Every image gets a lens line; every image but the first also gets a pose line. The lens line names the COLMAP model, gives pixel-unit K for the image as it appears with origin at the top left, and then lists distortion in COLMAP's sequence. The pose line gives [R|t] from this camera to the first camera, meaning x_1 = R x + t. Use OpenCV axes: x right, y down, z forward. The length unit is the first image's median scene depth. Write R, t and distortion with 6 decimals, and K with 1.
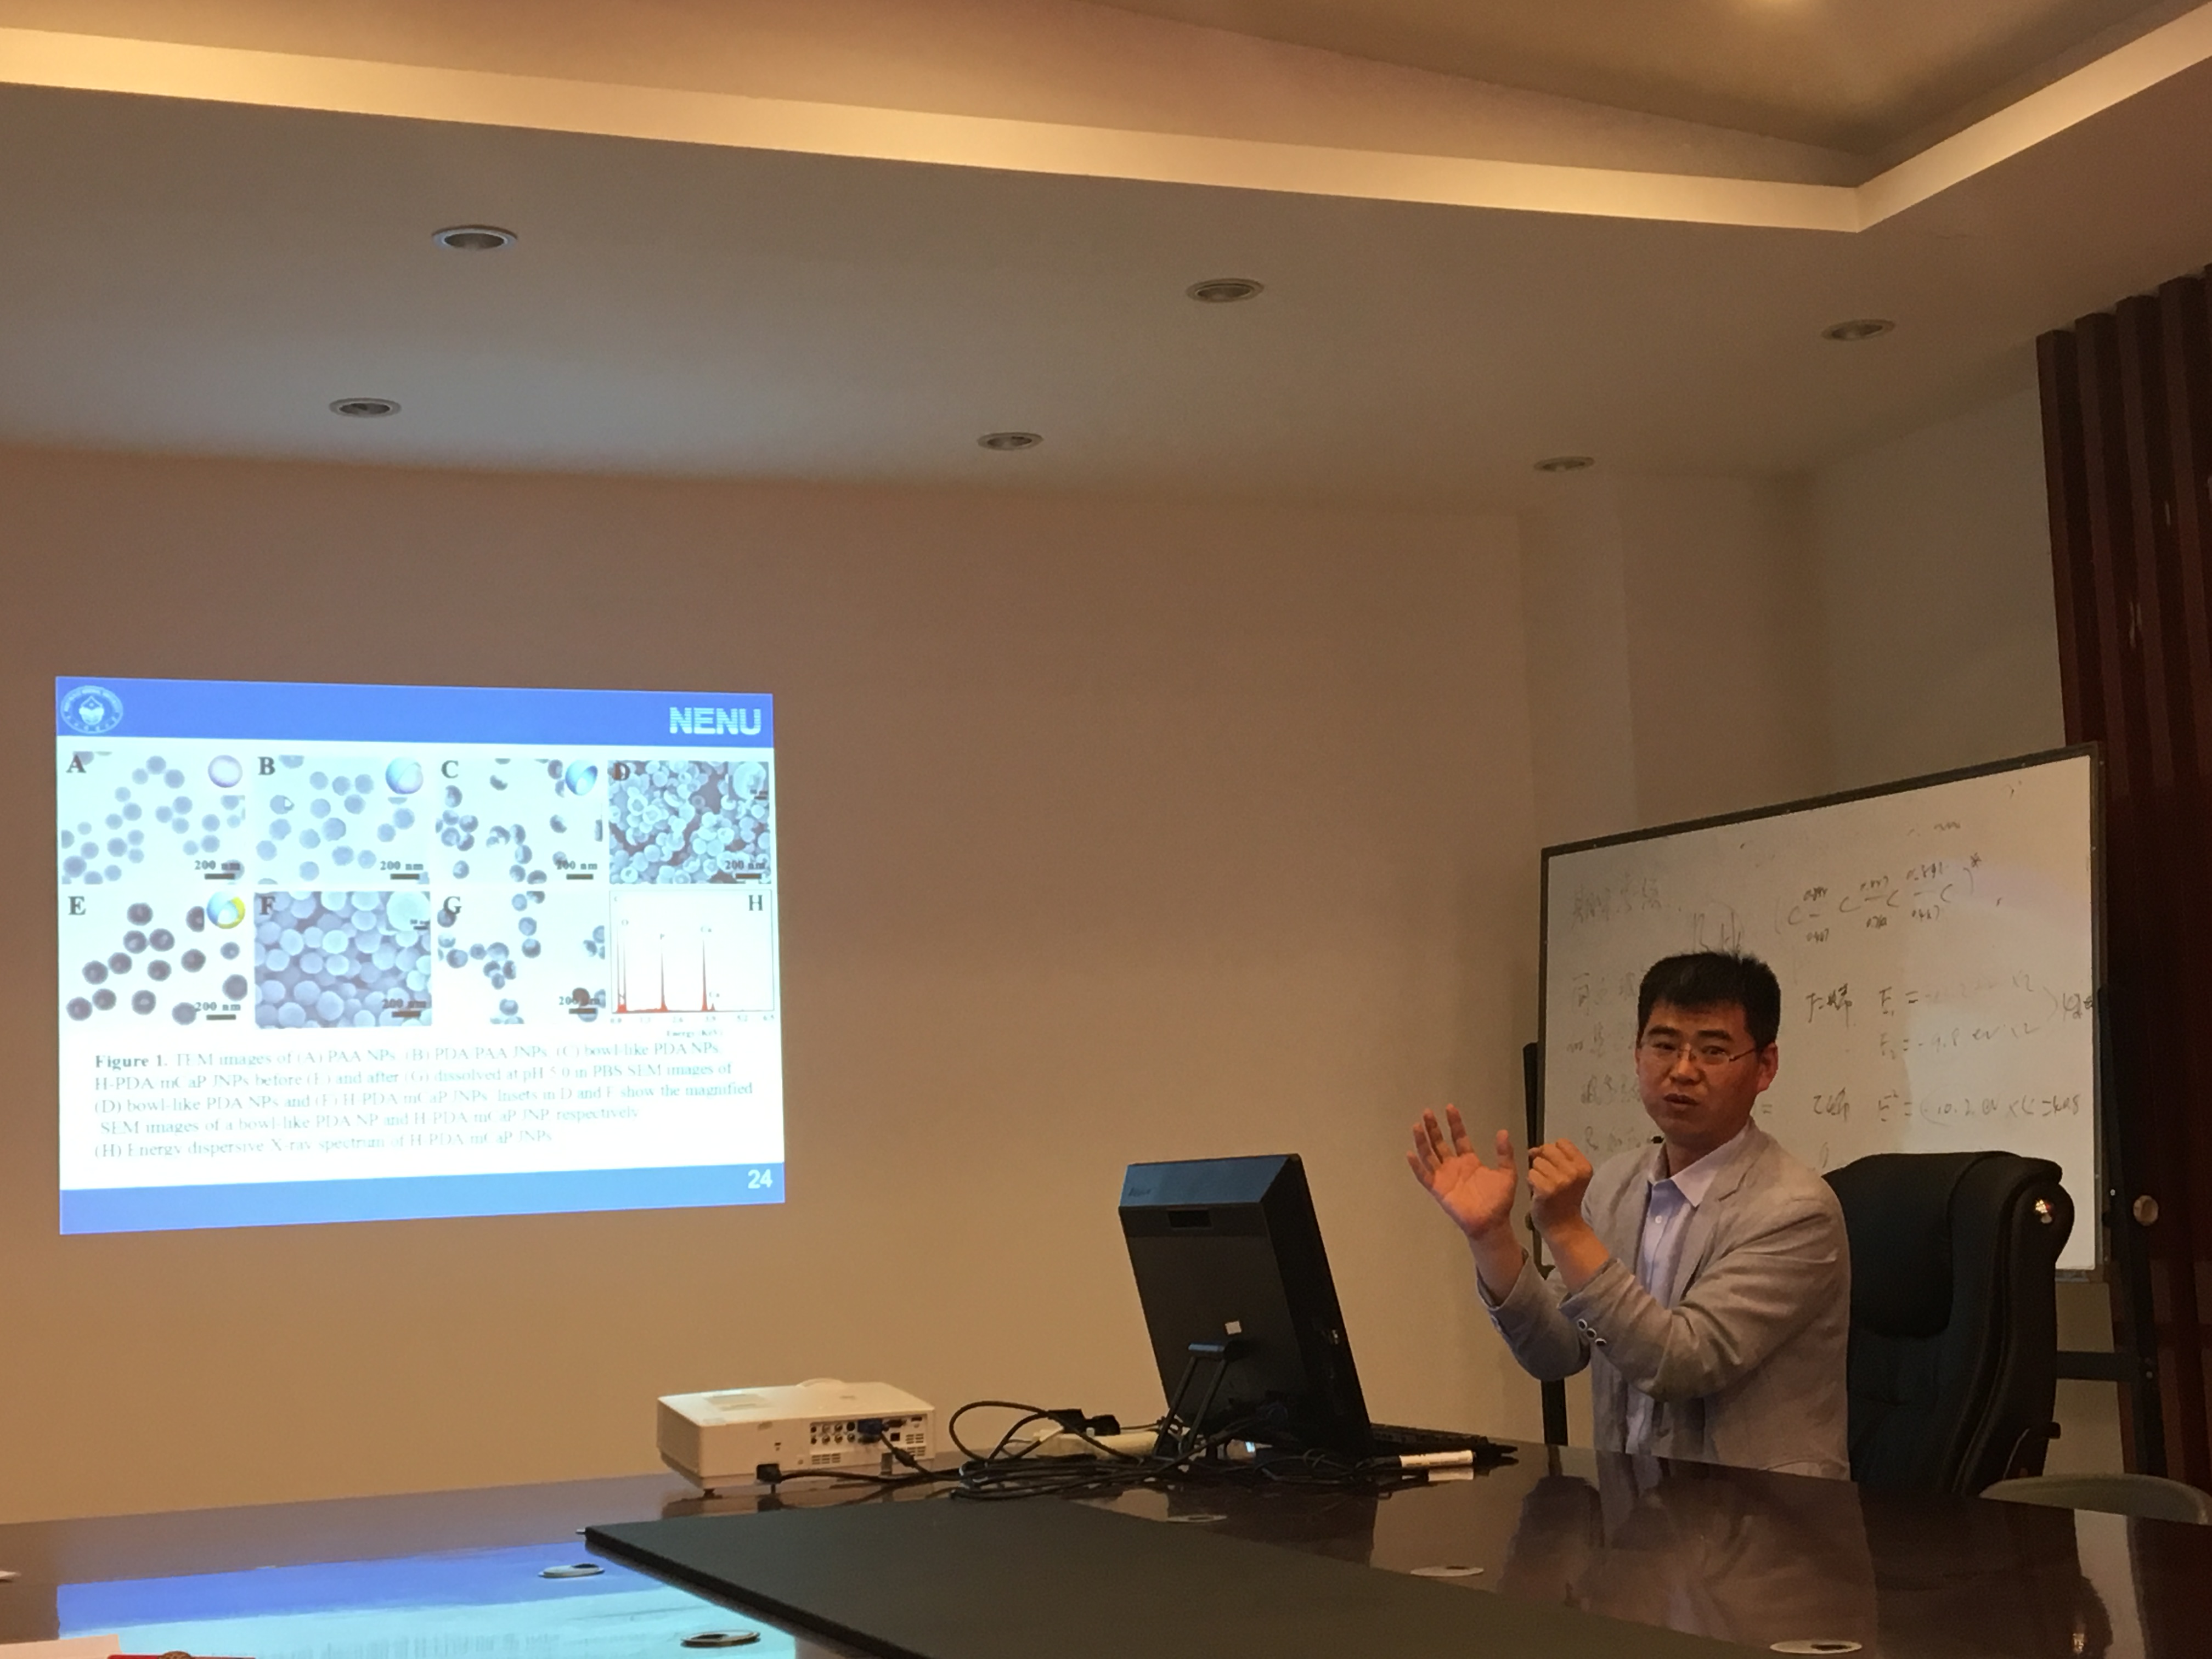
lens RADIAL K [[3295.0, 0, 1103.5], [0, 3295.0, 840.9], [0, 0, 1]] dist [0.153212, 0.050949]
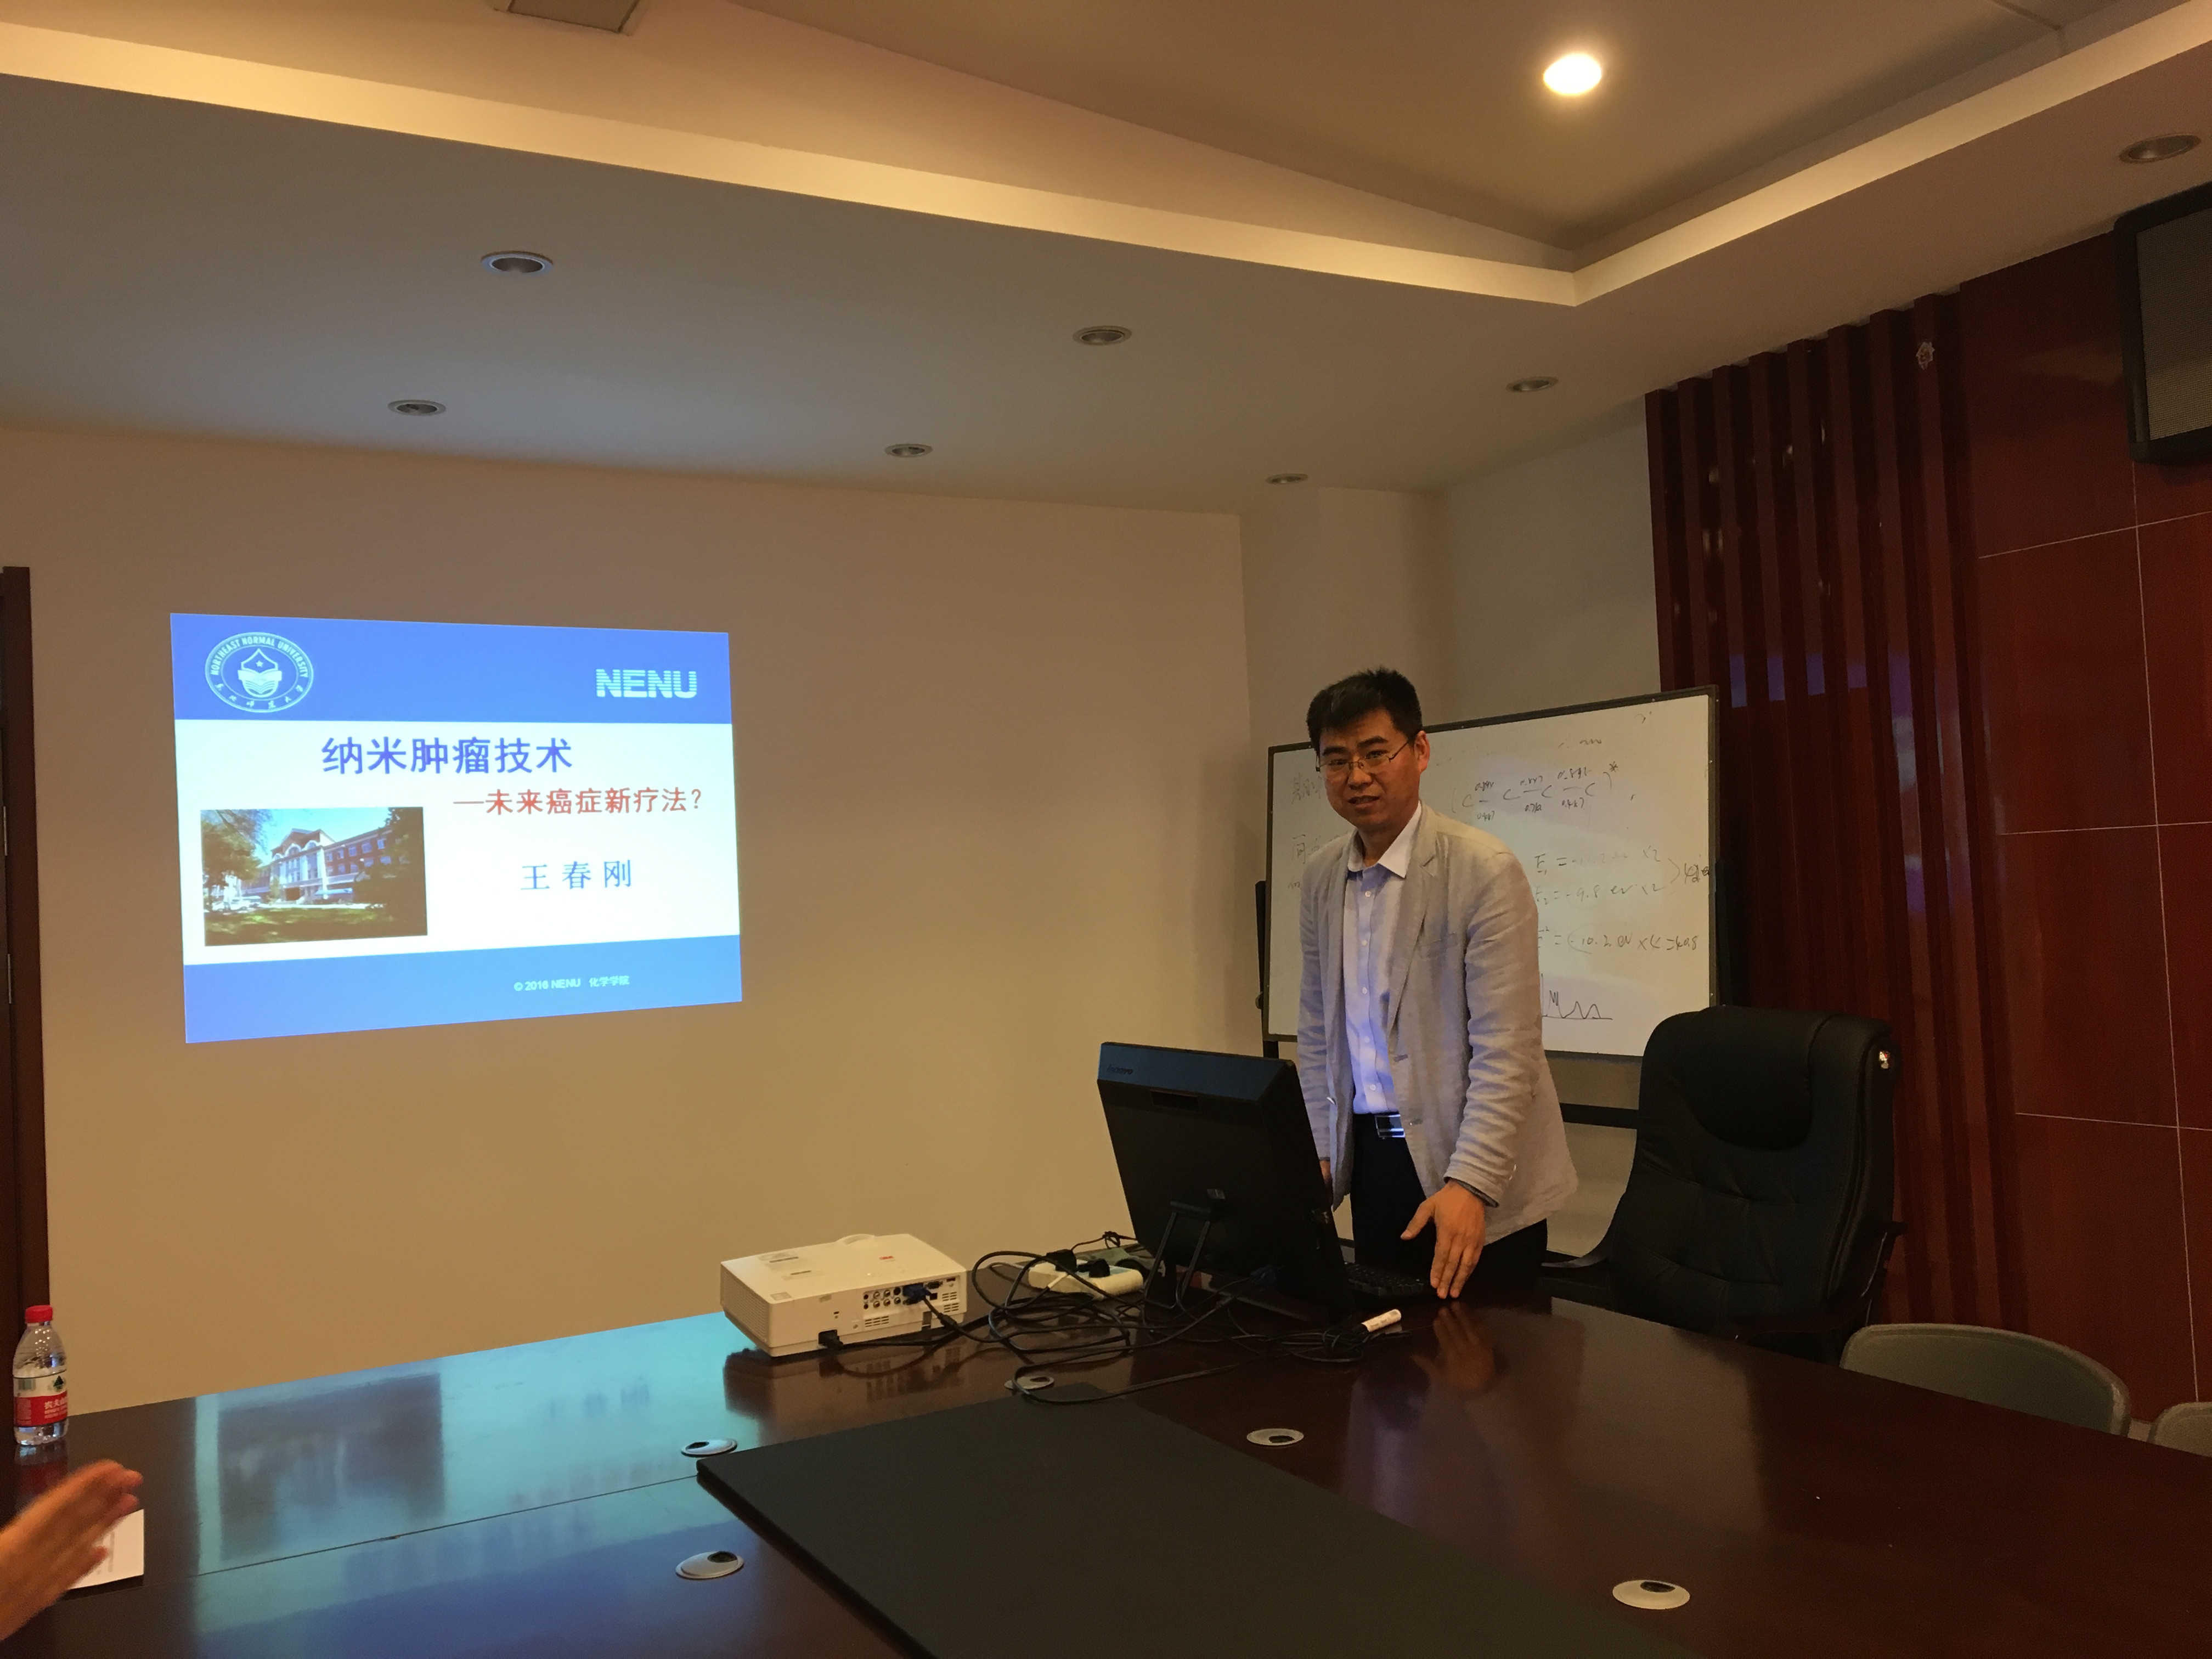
lens RADIAL K [[1904.6, 0, 1106.0], [0, 1904.6, 829.5], [0, 0, 1]] dist [0.139472, -0.146787]
pose [[0.990896, -0.001016, 0.134623, -0.070058], [-0.007842, 0.997838, 0.065253, -0.021702], [-0.134398, -0.065715, 0.988746, 0.249427]]
